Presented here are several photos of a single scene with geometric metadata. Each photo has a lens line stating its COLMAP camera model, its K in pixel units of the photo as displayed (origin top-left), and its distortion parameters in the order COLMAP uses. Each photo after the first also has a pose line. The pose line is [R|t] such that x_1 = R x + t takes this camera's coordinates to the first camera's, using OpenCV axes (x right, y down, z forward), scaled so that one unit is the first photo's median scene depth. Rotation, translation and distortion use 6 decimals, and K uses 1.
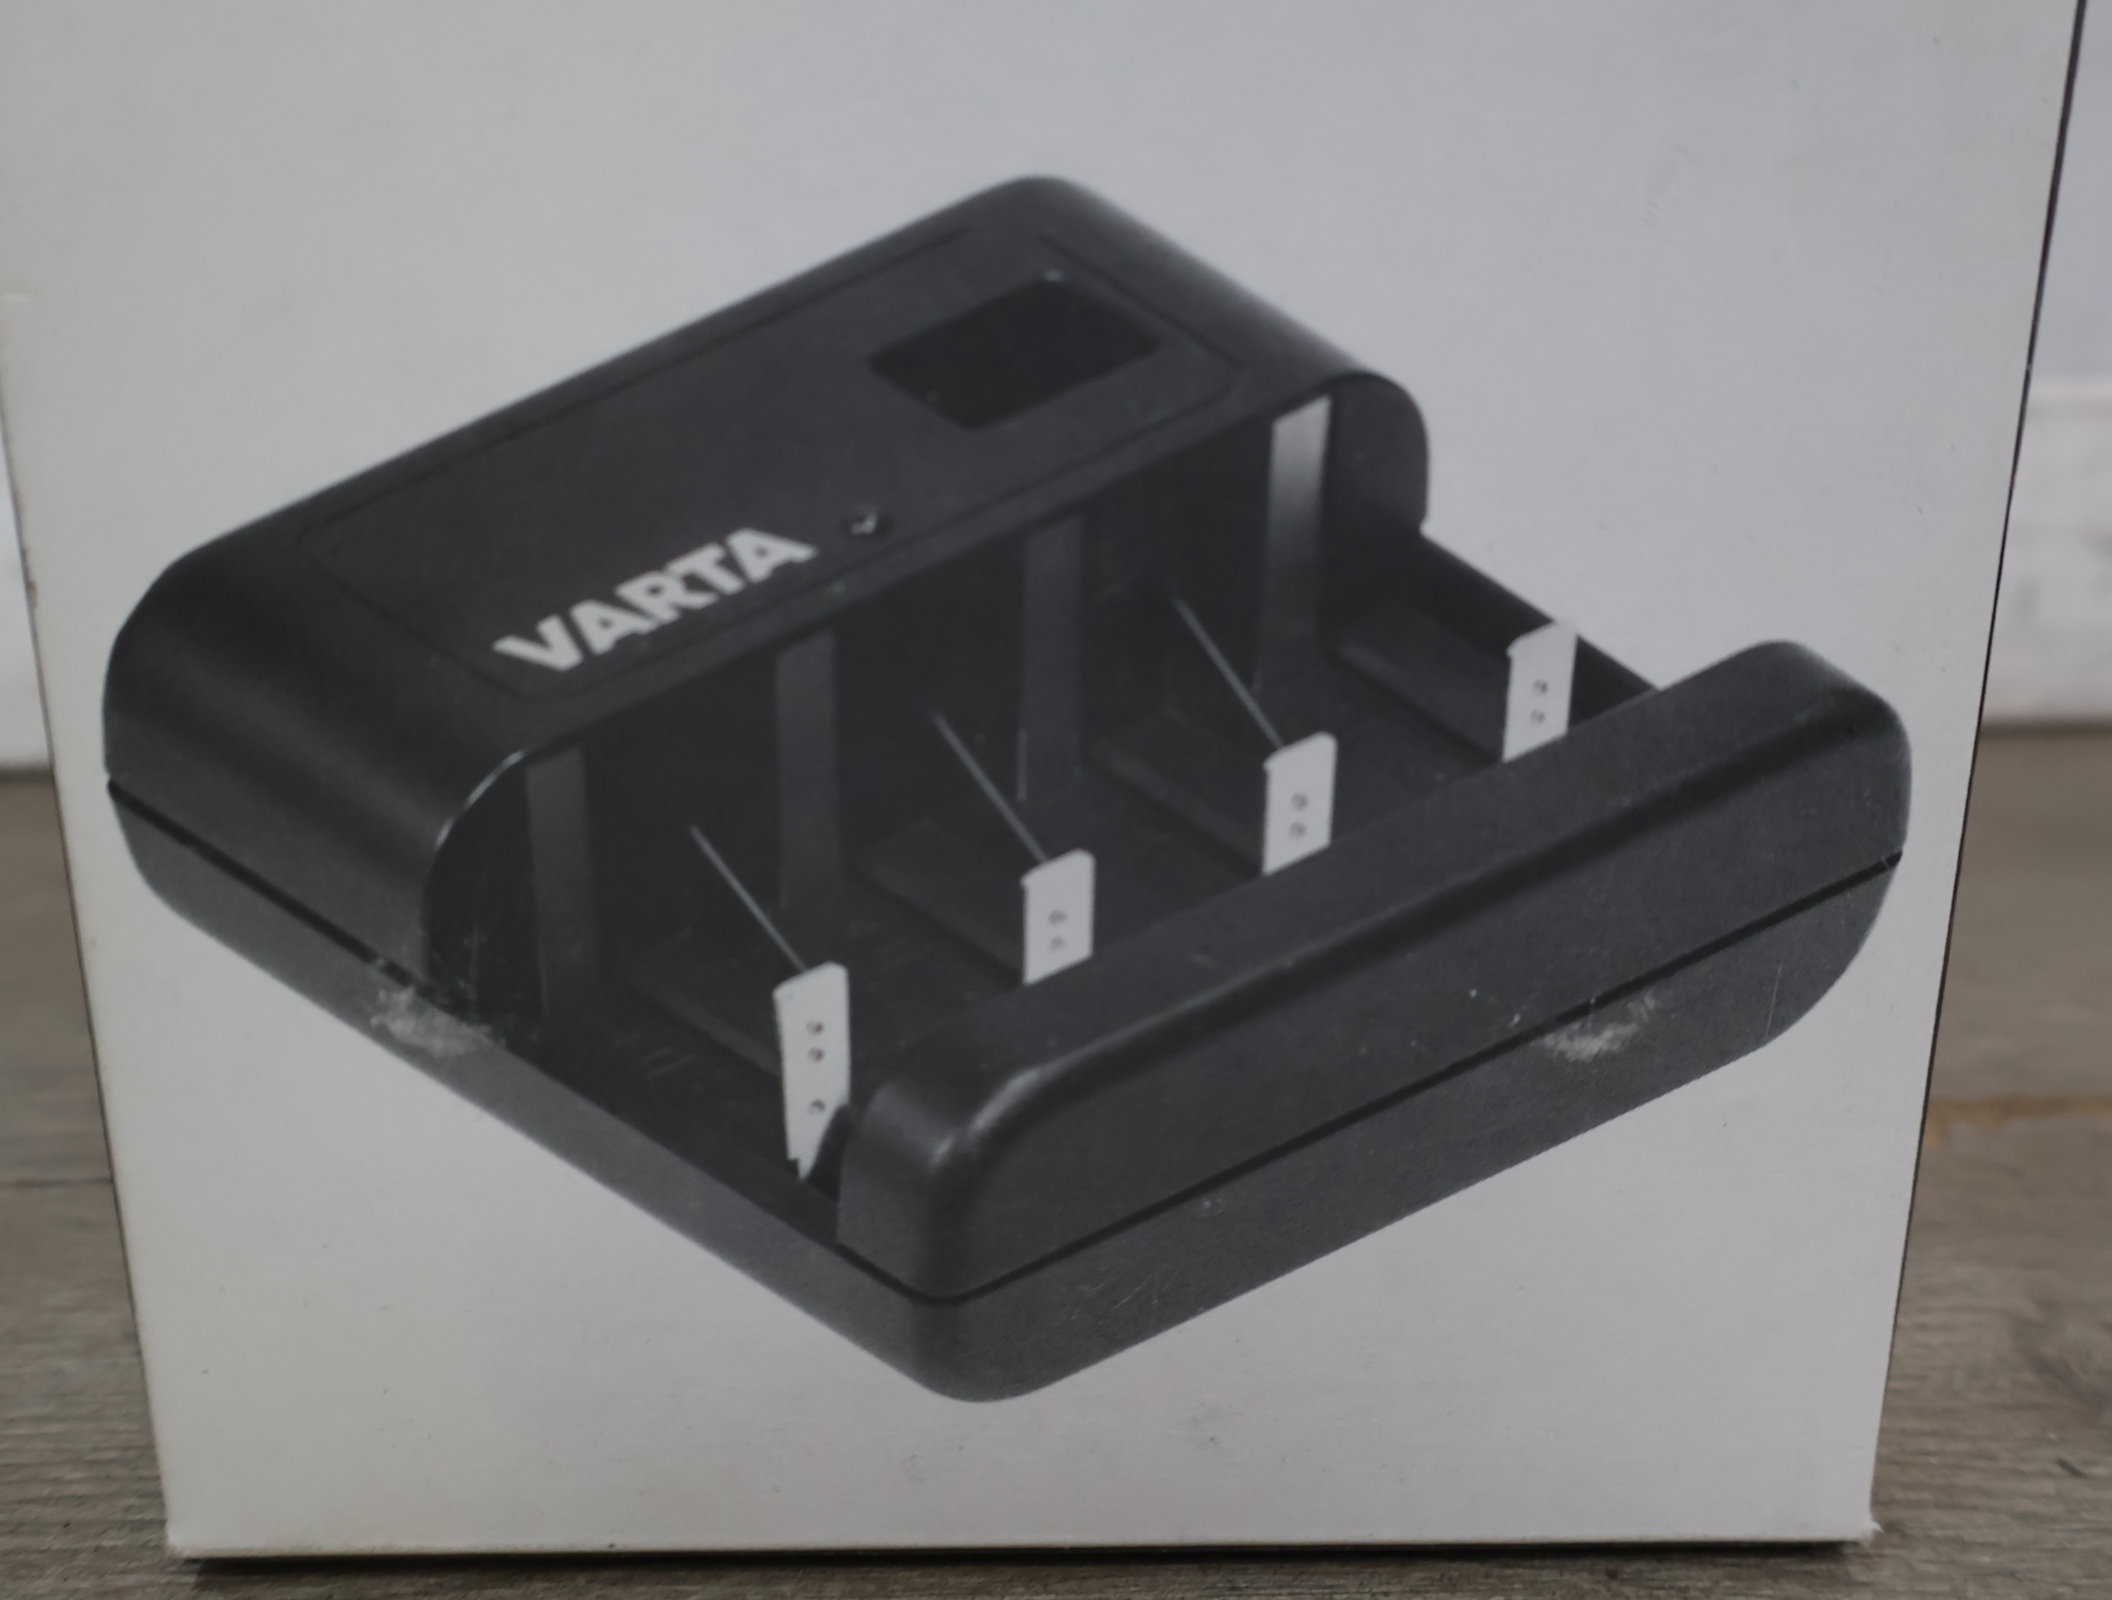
lens RADIAL K [[2183.5, 0, 1069.0], [0, 2183.5, 762.6], [0, 0, 1]] dist [0.019991, -0.016810]
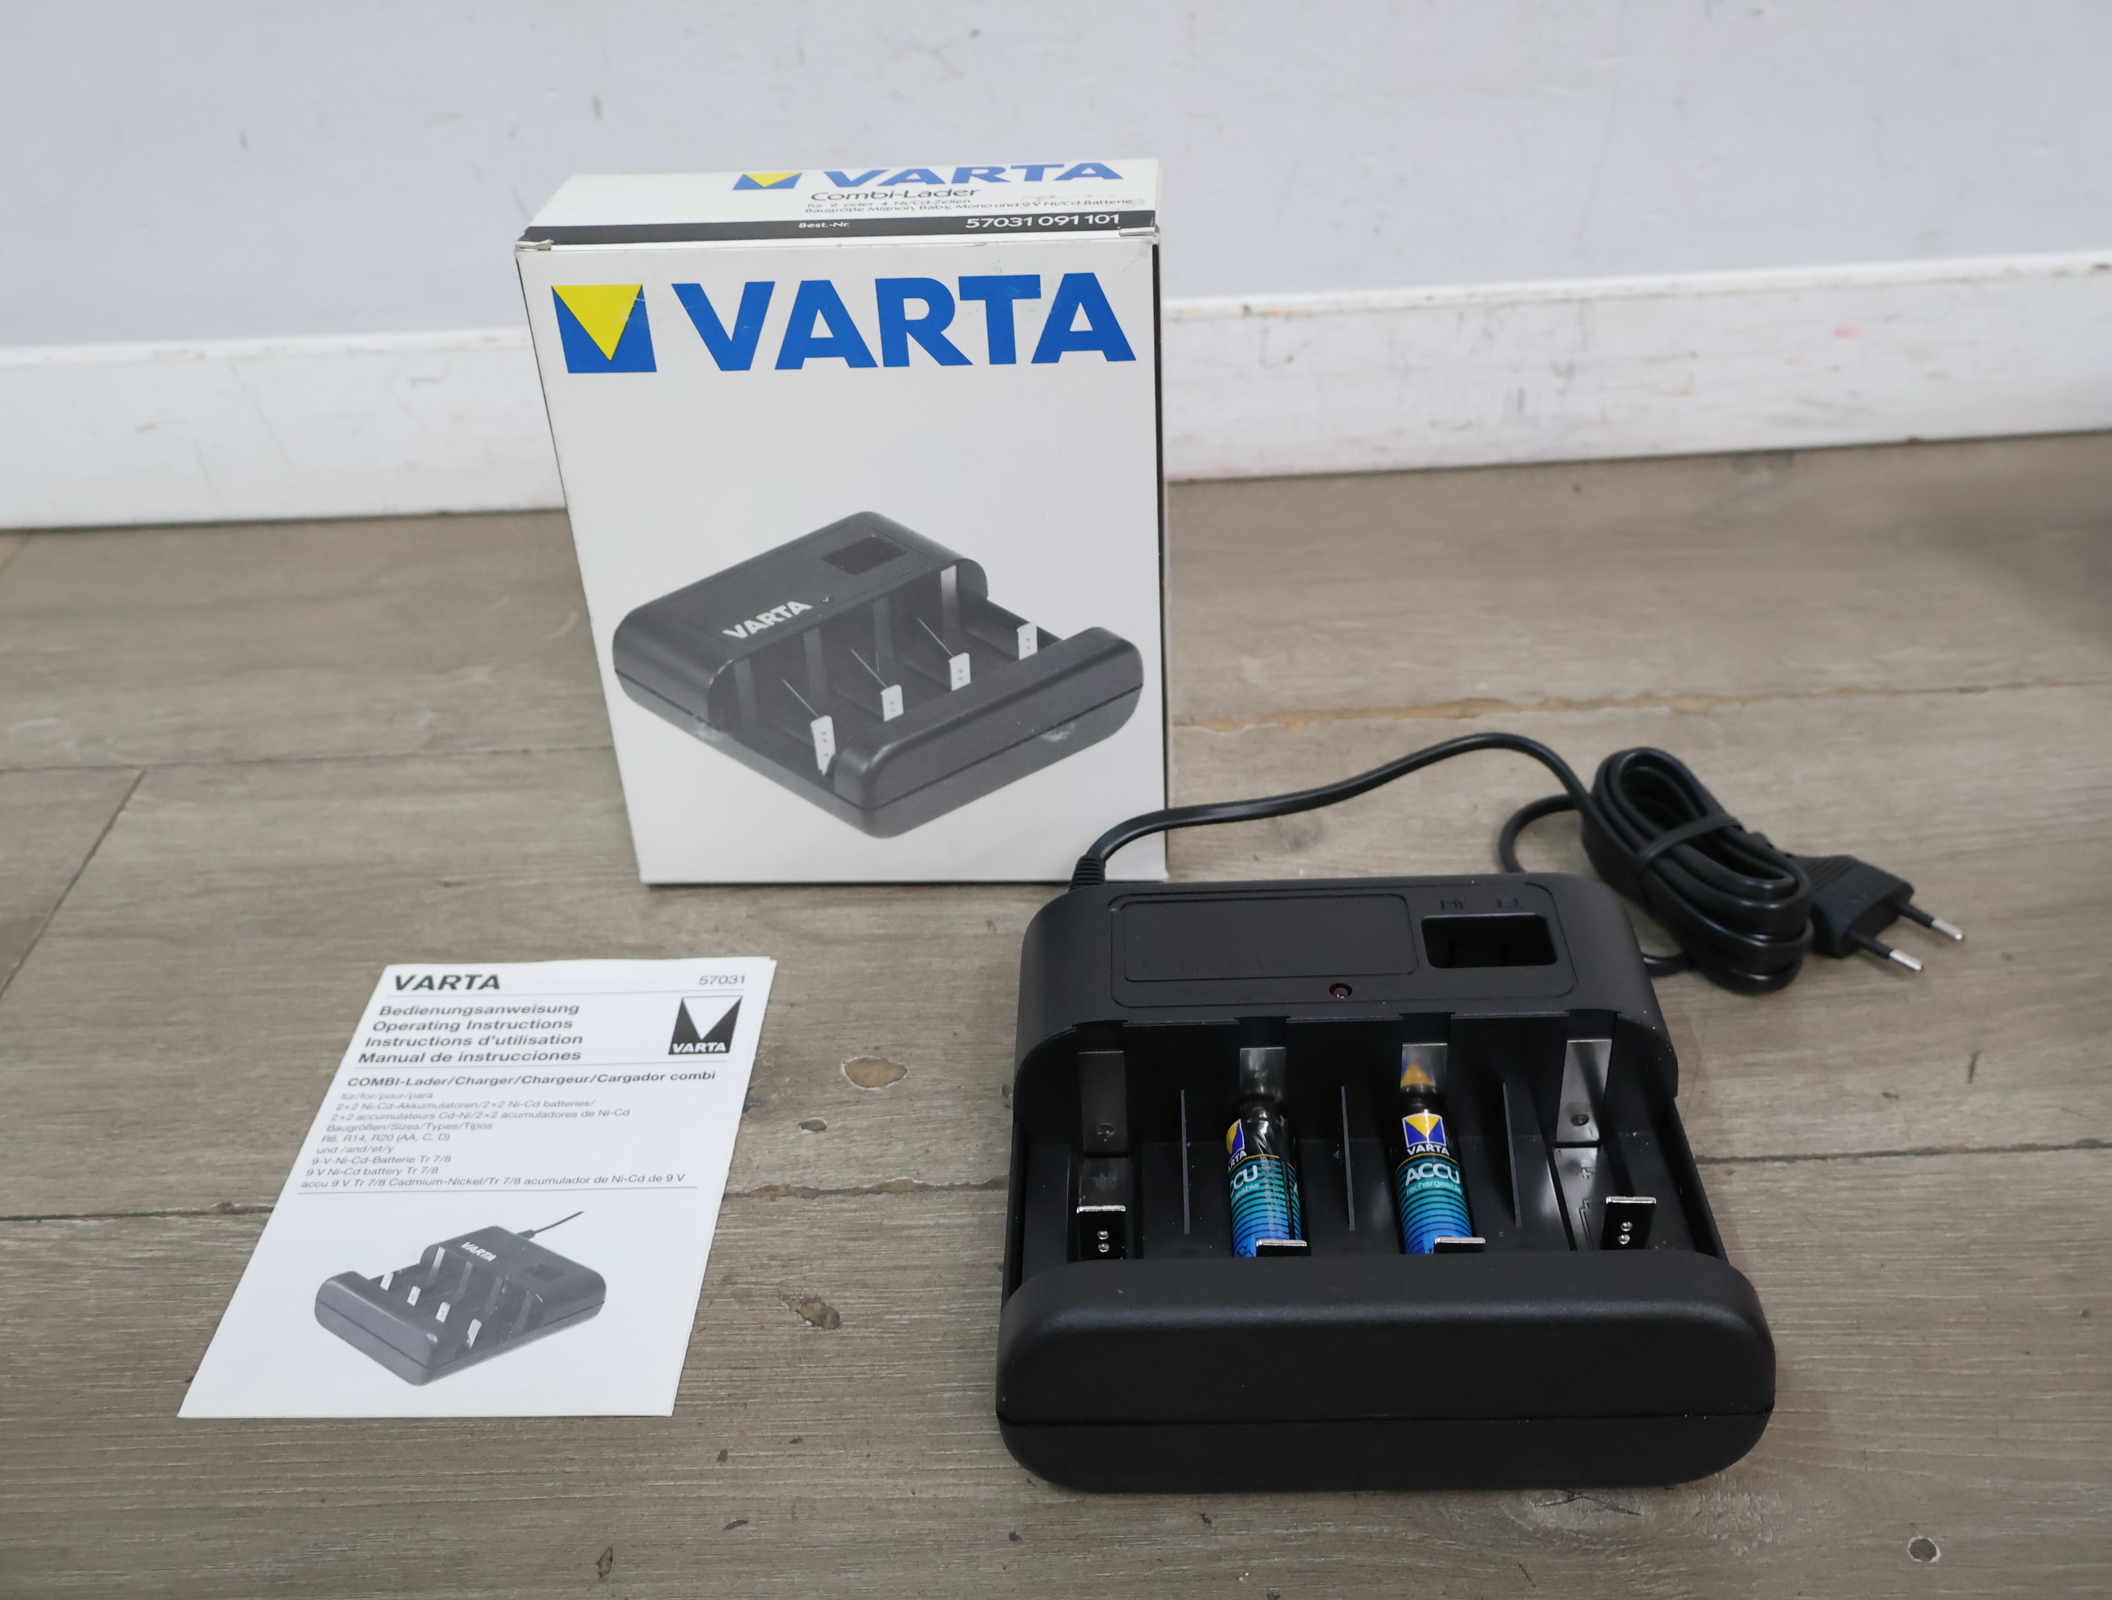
lens RADIAL K [[2183.5, 0, 1069.0], [0, 2183.5, 762.6], [0, 0, 1]] dist [0.019991, -0.016810]
pose [[0.996593, -0.001191, -0.082471, 0.546591], [0.023761, 0.961651, 0.273246, -0.757847], [0.078983, -0.274274, 0.958402, -2.237602]]
